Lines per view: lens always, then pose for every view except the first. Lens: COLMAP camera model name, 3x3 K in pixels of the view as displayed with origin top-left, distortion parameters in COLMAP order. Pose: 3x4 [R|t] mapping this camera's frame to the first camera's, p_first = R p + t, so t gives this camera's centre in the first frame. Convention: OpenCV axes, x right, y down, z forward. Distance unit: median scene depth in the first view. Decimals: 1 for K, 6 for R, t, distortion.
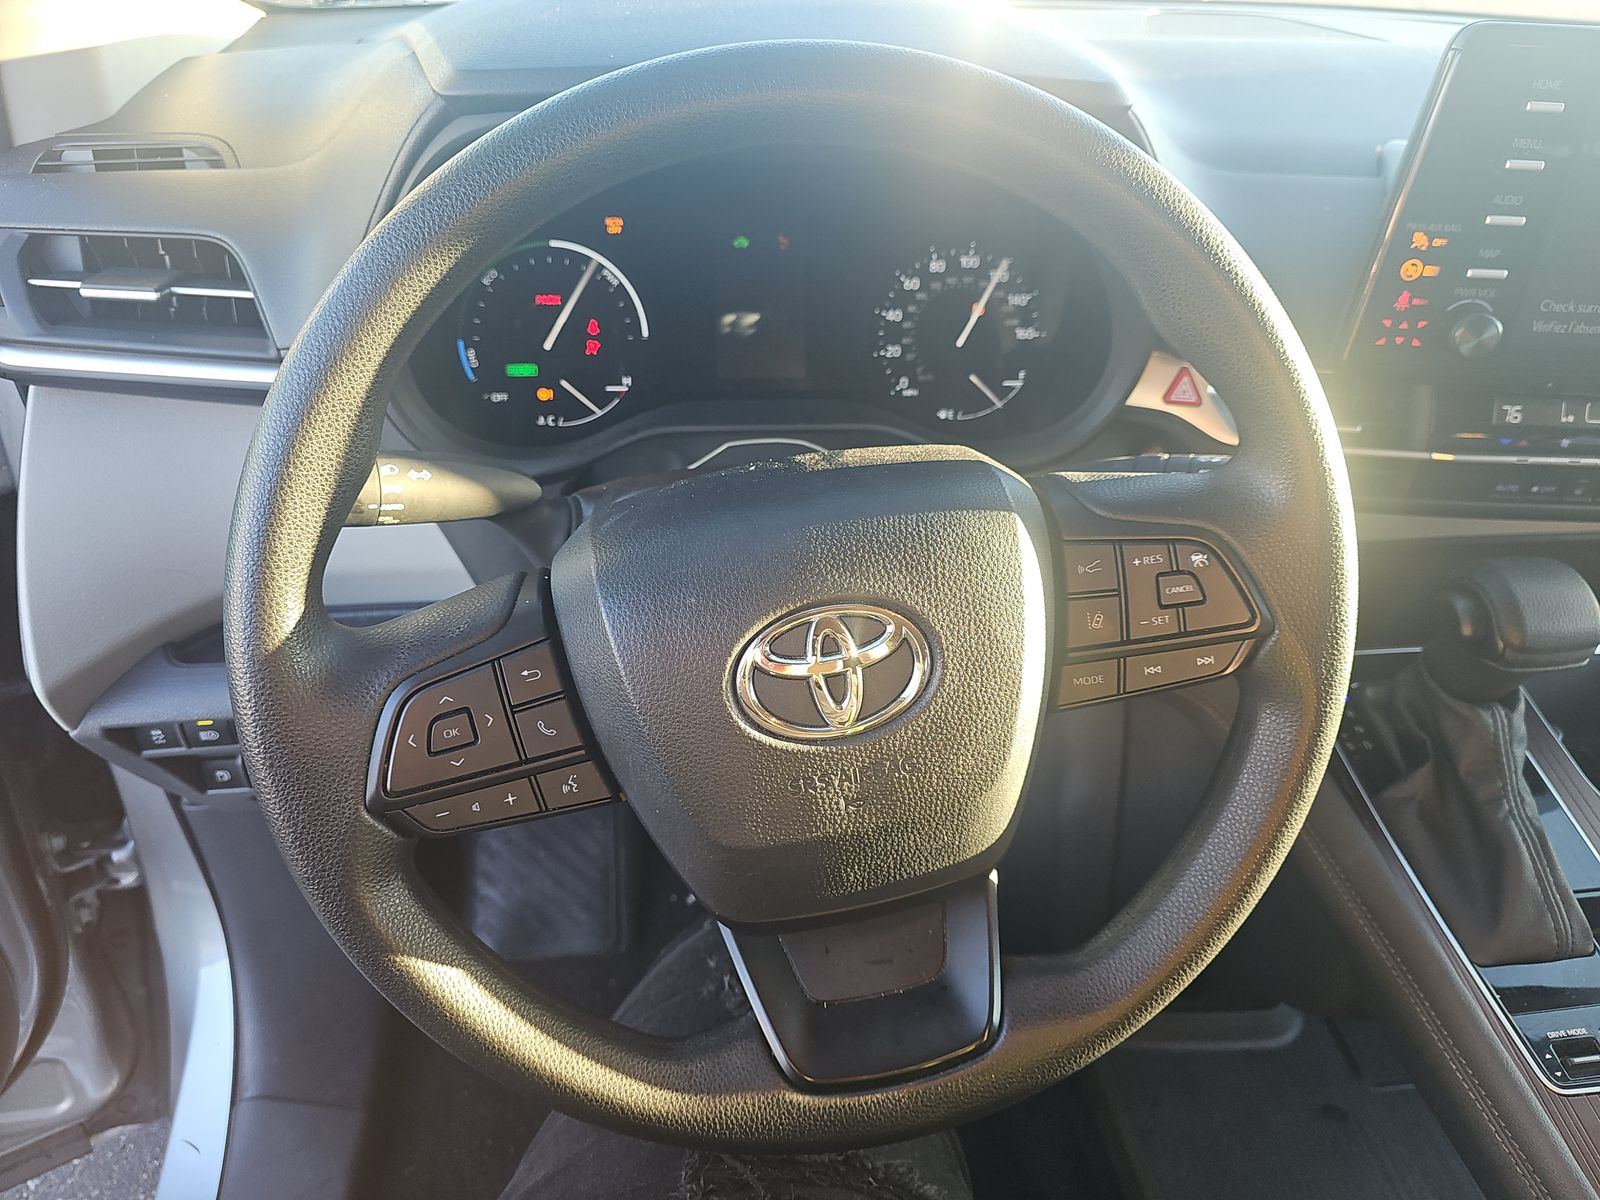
lens RADIAL K [[1168.3, 0, 800.0], [0, 1168.3, 600.0], [0, 0, 1]] dist [0.086903, -0.087404]
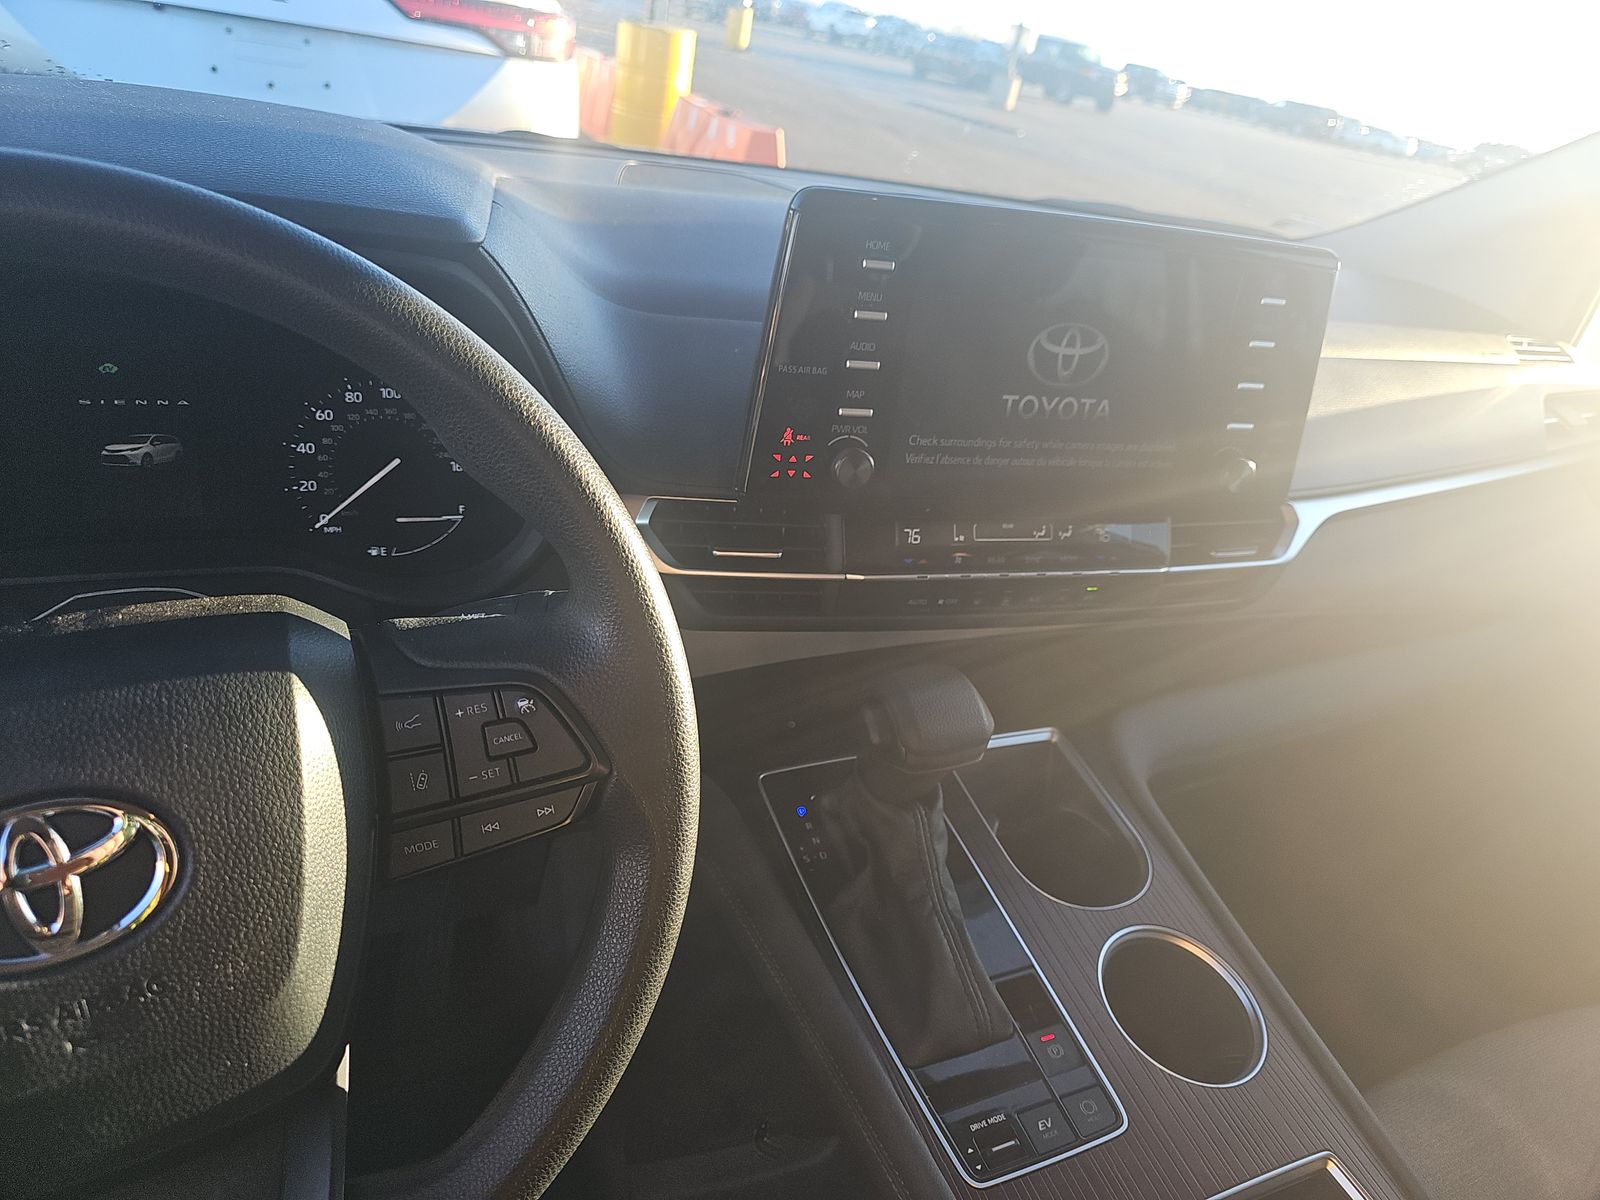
lens RADIAL K [[1168.3, 0, 800.0], [0, 1168.3, 600.0], [0, 0, 1]] dist [0.086903, -0.087404]
pose [[0.947675, -0.051108, 0.315118, 0.253554], [0.083213, 0.992525, -0.089279, -0.015559], [-0.308200, 0.110829, 0.944844, 0.029130]]
